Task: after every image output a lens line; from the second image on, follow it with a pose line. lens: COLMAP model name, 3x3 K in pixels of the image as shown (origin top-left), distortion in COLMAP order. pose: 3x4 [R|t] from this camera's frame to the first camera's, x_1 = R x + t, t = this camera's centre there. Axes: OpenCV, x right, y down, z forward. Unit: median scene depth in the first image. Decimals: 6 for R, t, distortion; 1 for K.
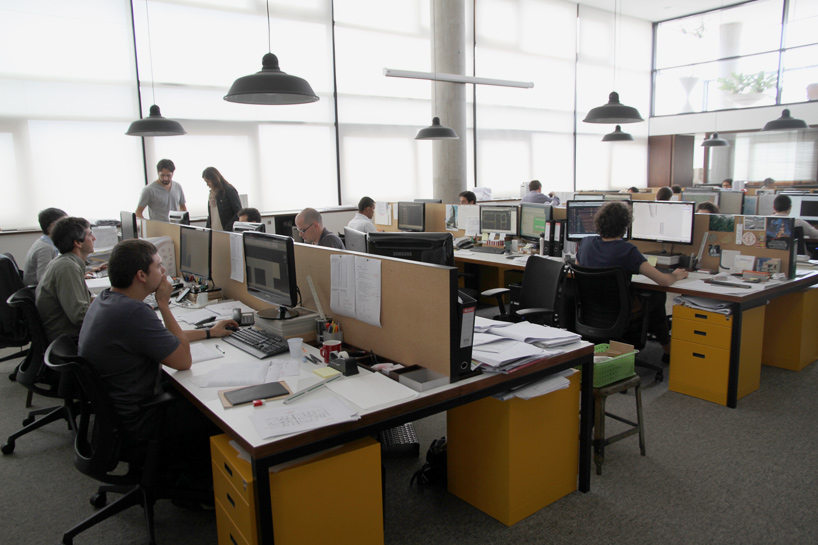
lens RADIAL K [[611.8, 0, 427.5], [0, 611.8, 273.7], [0, 0, 1]] dist [-0.074972, 0.115834]
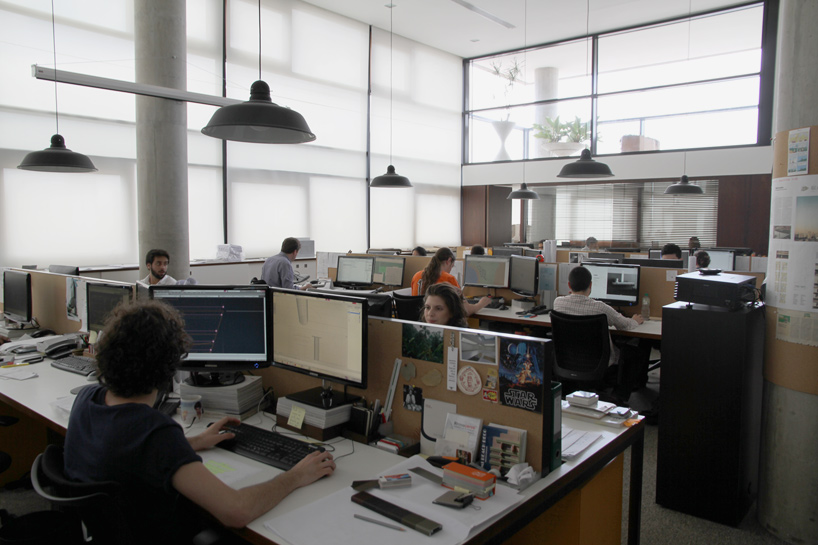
lens RADIAL K [[611.8, 0, 427.5], [0, 611.8, 273.7], [0, 0, 1]] dist [-0.074972, 0.115834]
pose [[0.975563, 0.006124, 0.219635, 0.186434], [0.012120, 0.996590, -0.081624, -0.047547], [-0.219385, 0.082291, 0.972162, 0.256397]]
